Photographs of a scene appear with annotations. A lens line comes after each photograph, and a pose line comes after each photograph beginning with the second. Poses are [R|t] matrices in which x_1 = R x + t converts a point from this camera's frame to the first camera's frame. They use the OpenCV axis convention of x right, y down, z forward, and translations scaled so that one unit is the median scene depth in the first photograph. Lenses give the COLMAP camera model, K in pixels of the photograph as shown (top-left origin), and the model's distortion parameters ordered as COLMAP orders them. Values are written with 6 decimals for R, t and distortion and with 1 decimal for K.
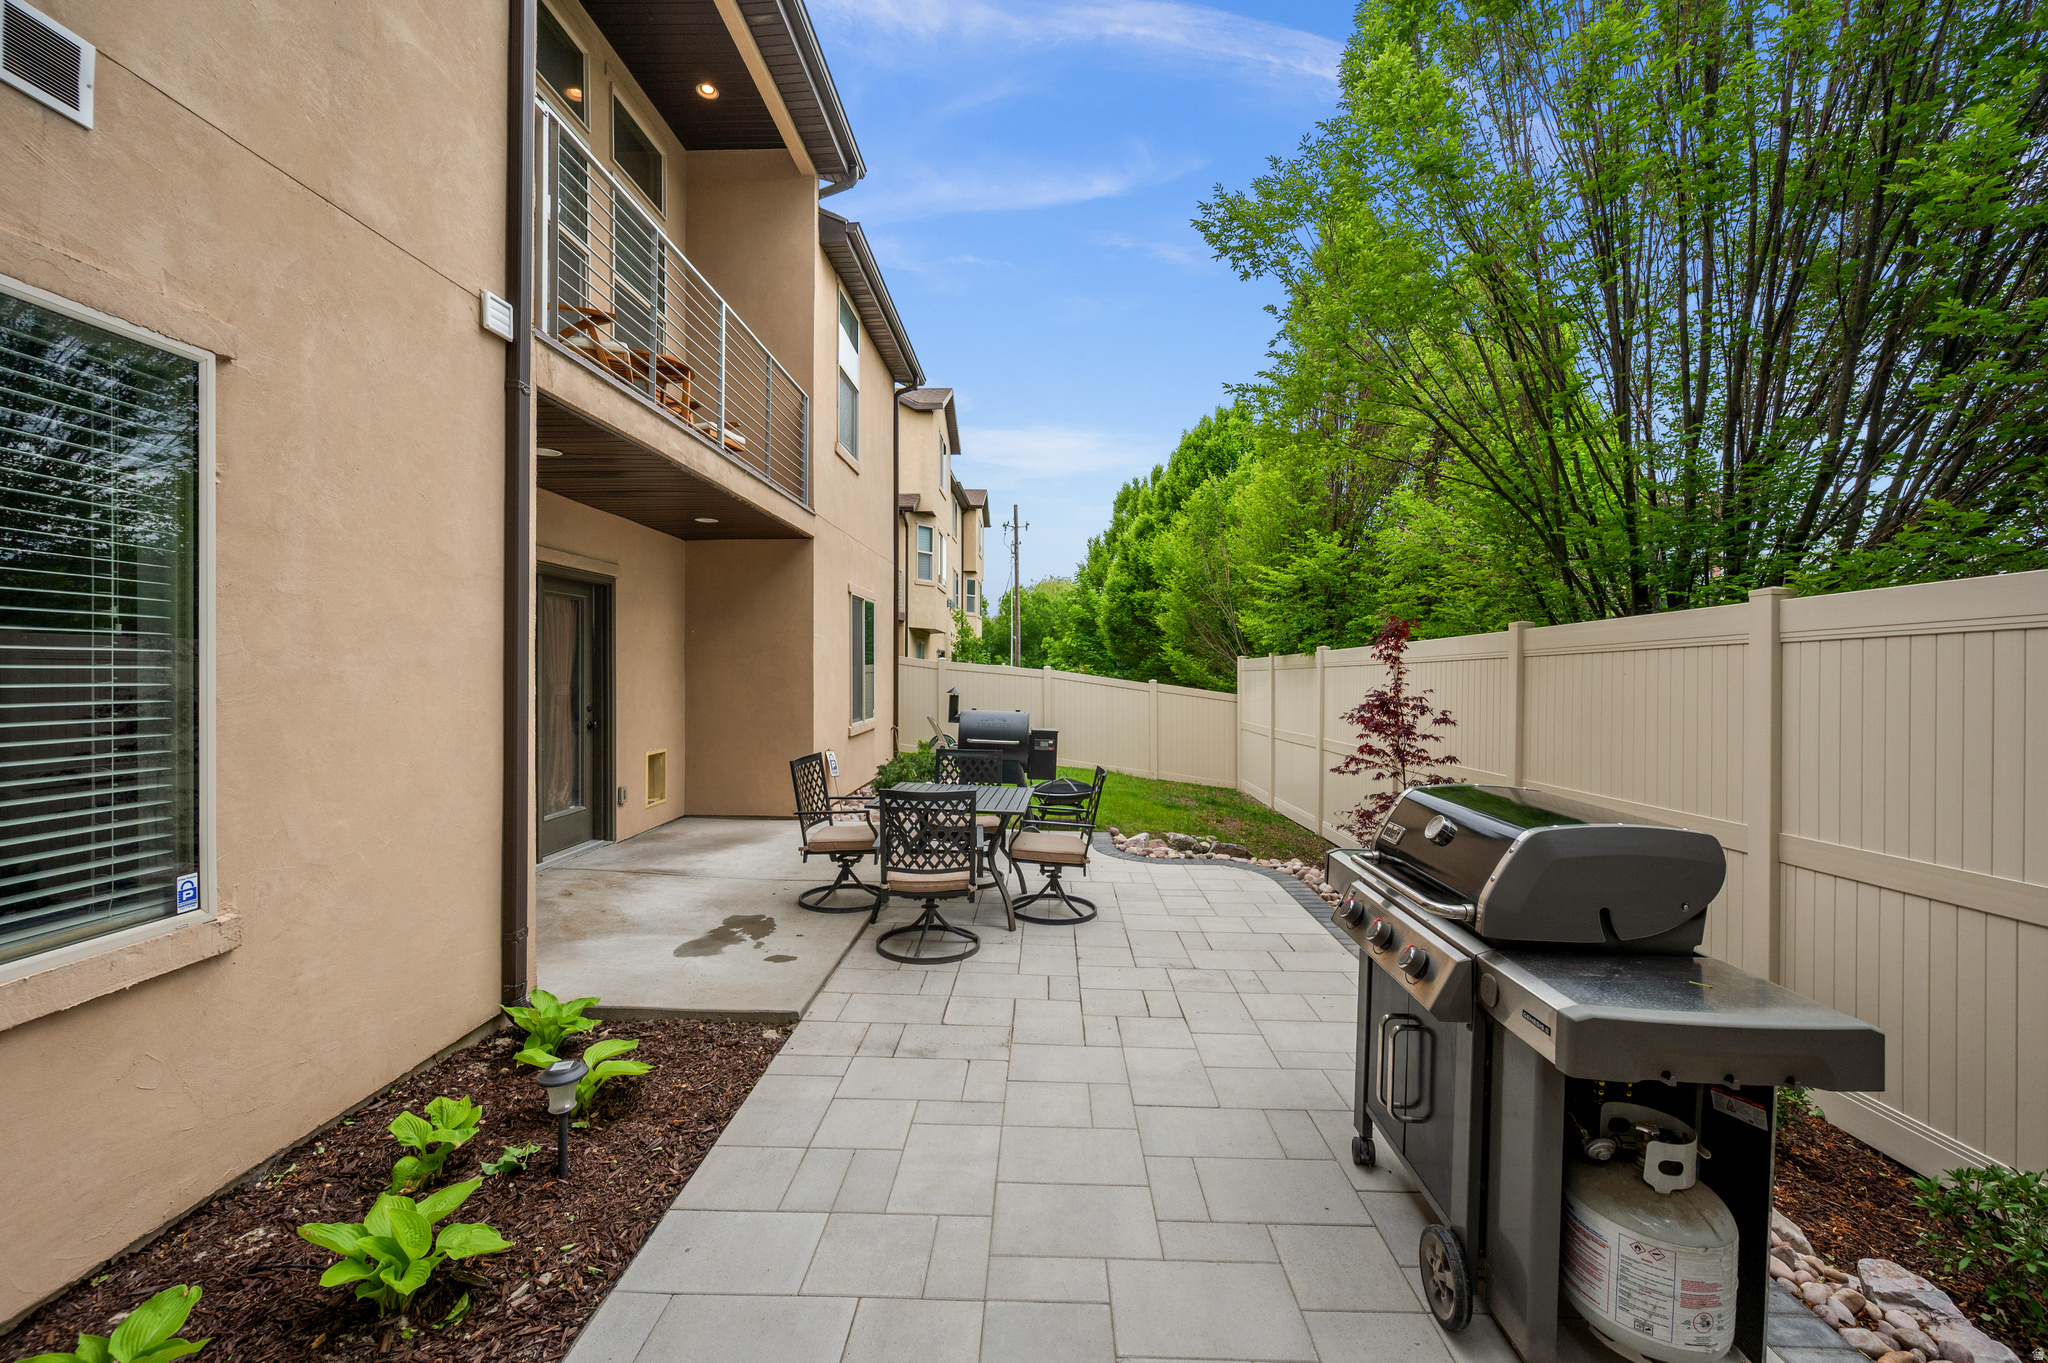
lens RADIAL K [[817.1, 0, 1026.8], [0, 817.1, 676.2], [0, 0, 1]] dist [-0.002570, 0.000879]
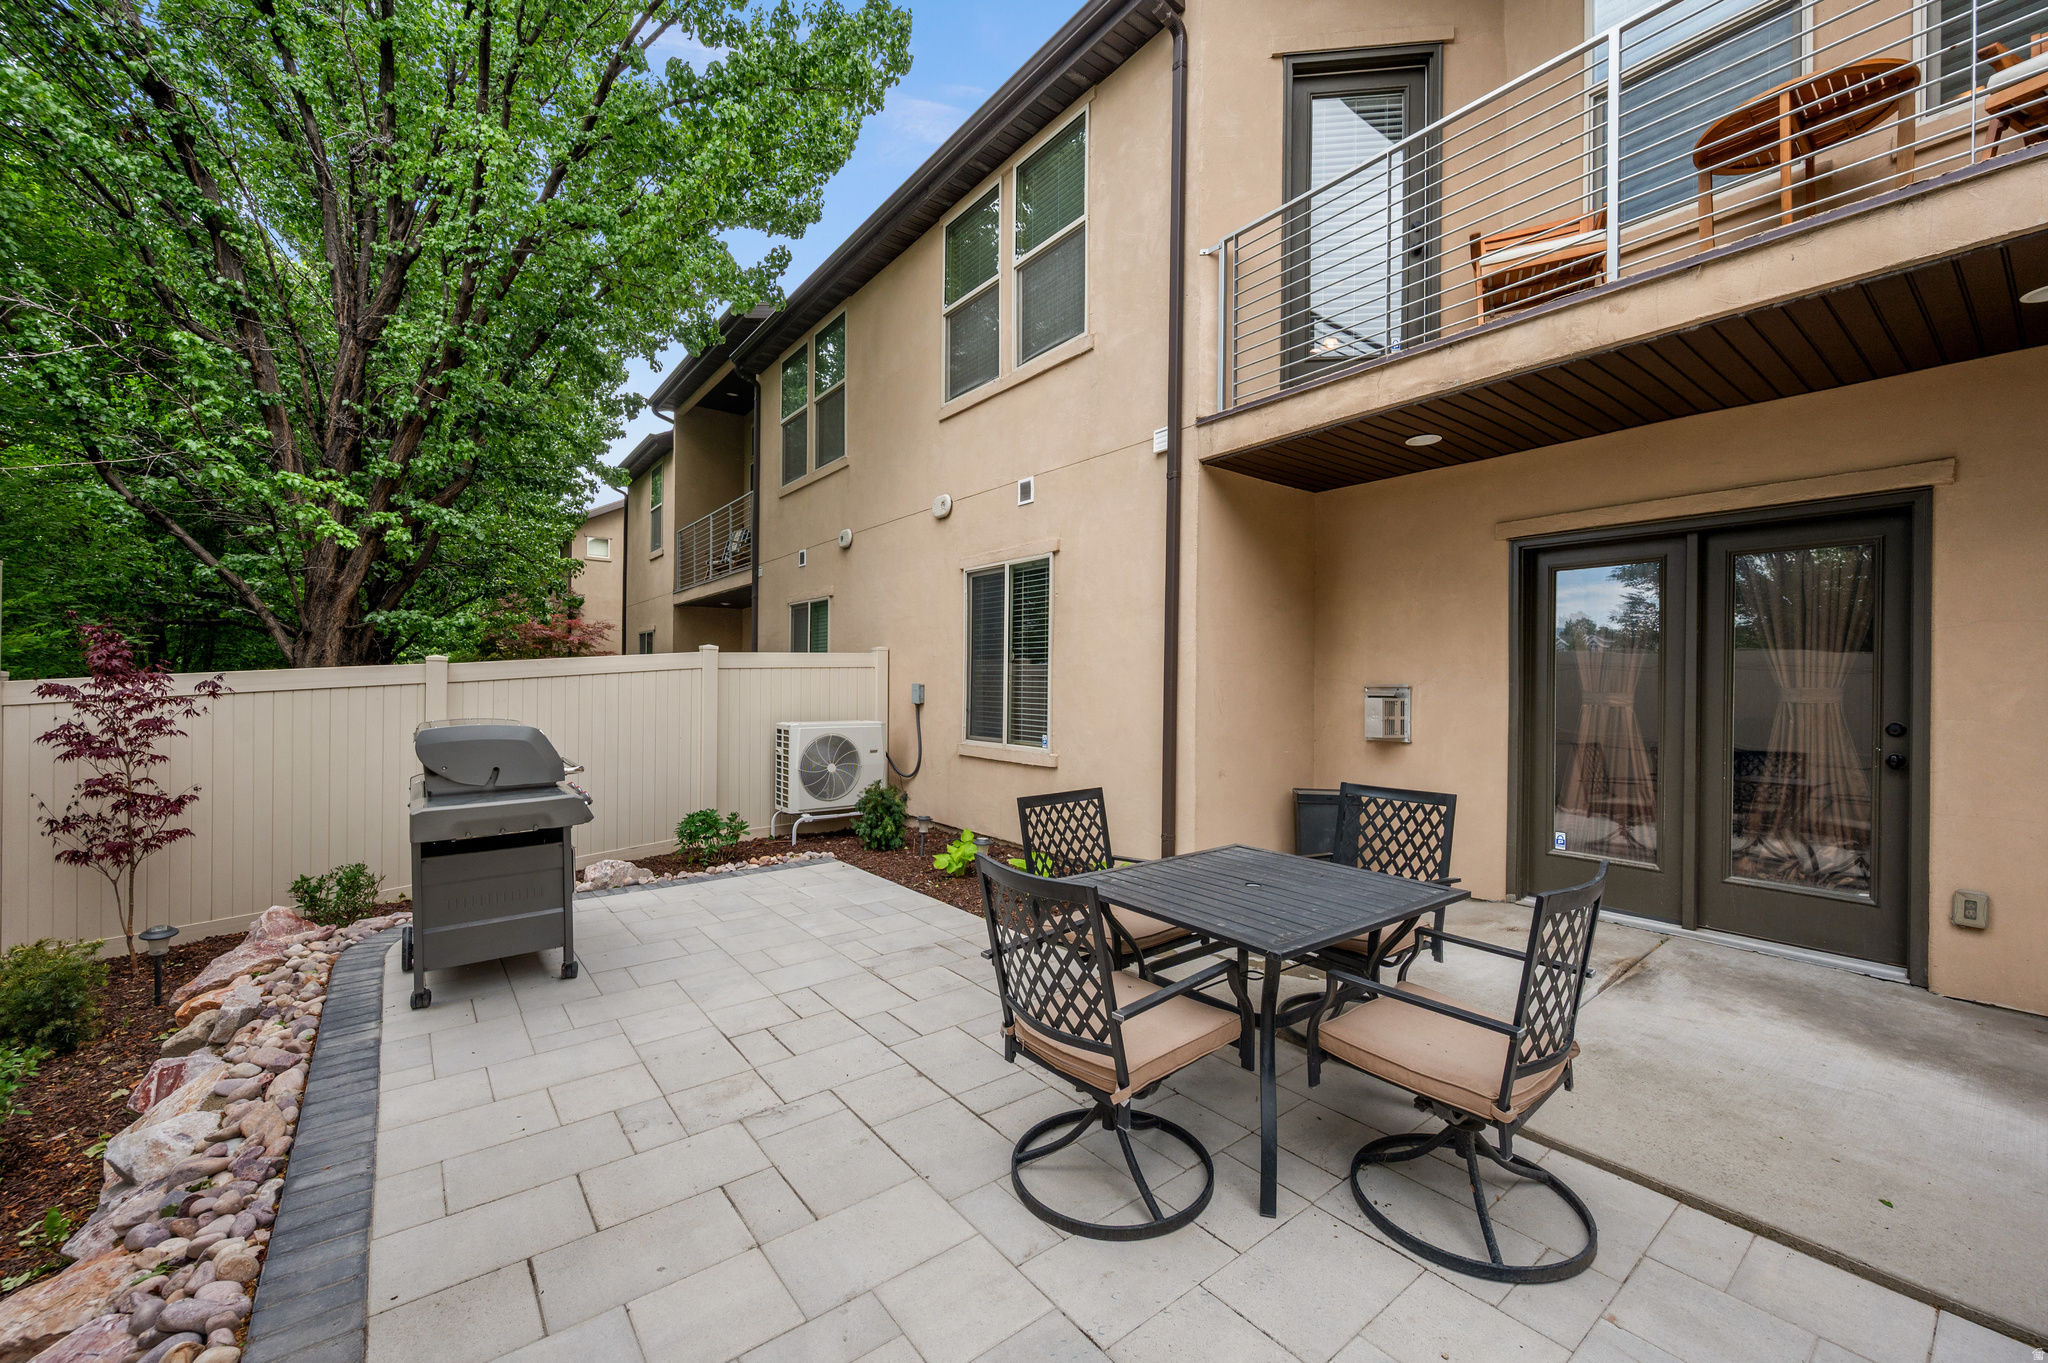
lens RADIAL K [[817.1, 0, 1034.2], [0, 817.1, 680.7], [0, 0, 1]] dist [-0.002570, 0.000879]
pose [[-0.770782, -0.013066, -0.636965, 0.561415], [-0.016519, 0.999863, -0.000521, 0.034013], [0.636884, 0.010121, -0.770893, 2.104513]]
